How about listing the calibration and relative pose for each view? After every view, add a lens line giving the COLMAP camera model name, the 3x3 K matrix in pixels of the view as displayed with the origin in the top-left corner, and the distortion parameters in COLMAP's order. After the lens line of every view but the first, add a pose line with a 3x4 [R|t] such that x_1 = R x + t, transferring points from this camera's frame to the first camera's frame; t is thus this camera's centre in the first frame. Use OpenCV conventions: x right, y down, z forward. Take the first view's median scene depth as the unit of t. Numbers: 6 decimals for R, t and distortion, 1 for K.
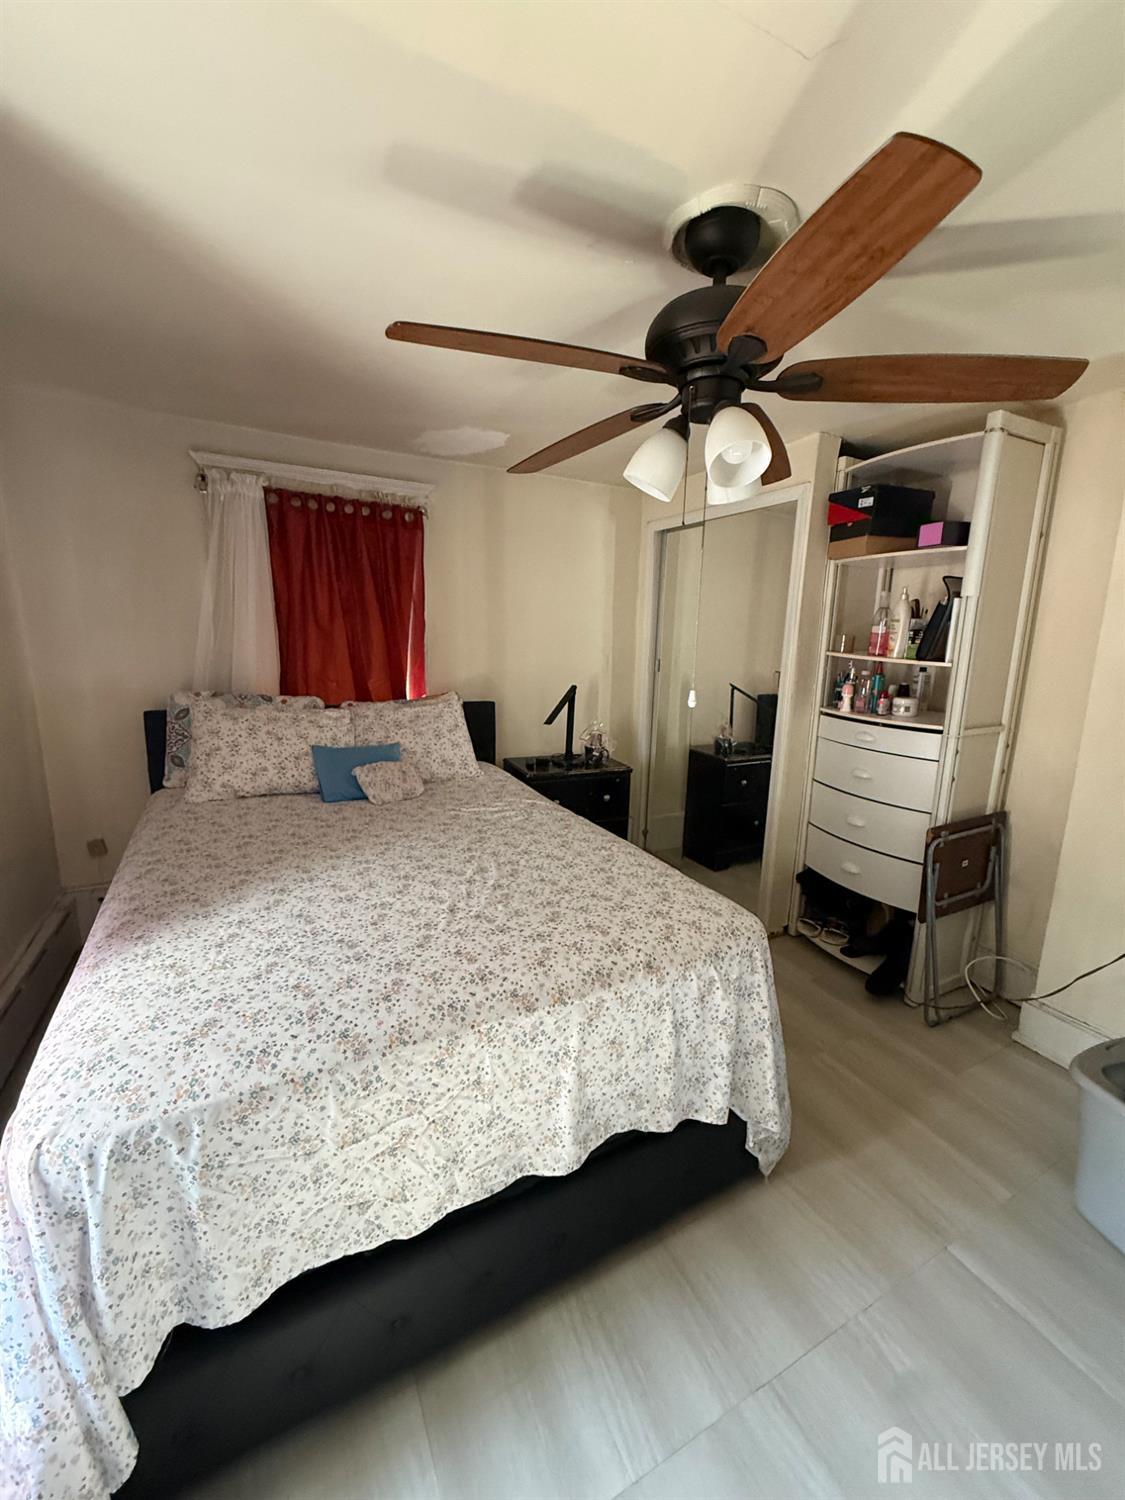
lens RADIAL K [[599.8, 0, 558.3], [0, 599.8, 748.4], [0, 0, 1]] dist [0.001443, 0.000072]
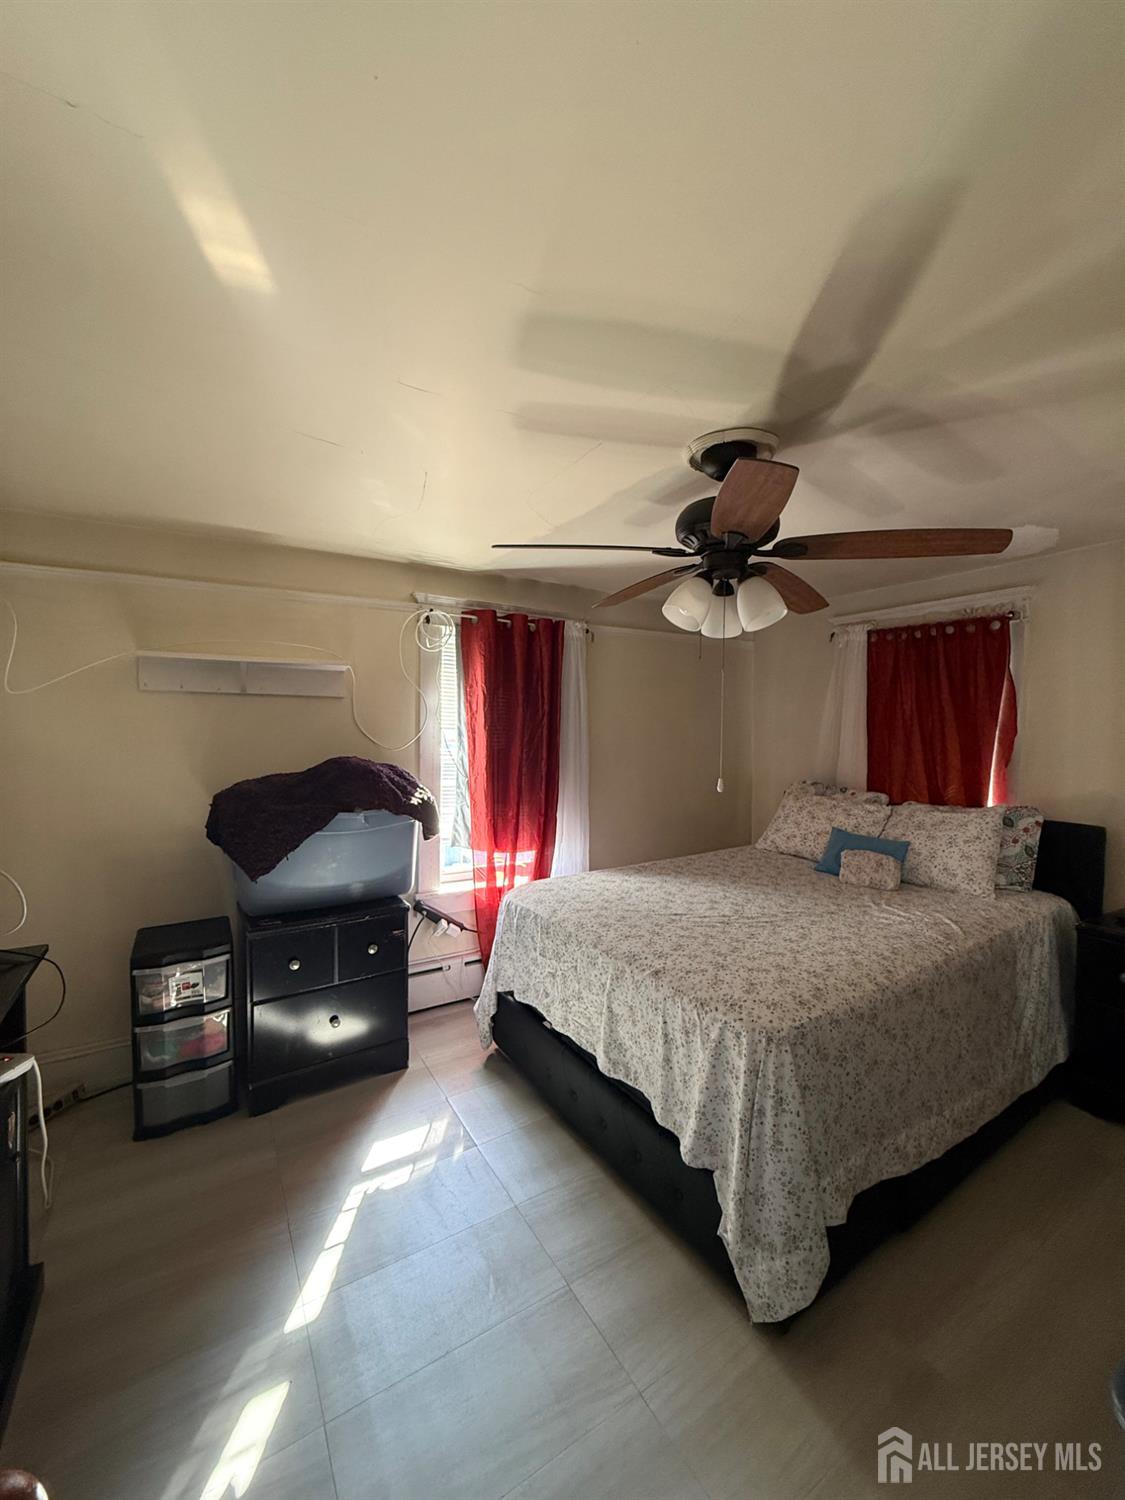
lens RADIAL K [[599.8, 0, 560.4], [0, 599.8, 747.8], [0, 0, 1]] dist [0.001443, 0.000072]
pose [[0.063941, 0.005027, -0.997941, 1.176324], [-0.196557, 0.980462, -0.007655, -0.067205], [0.978405, 0.196642, 0.063680, 0.470531]]
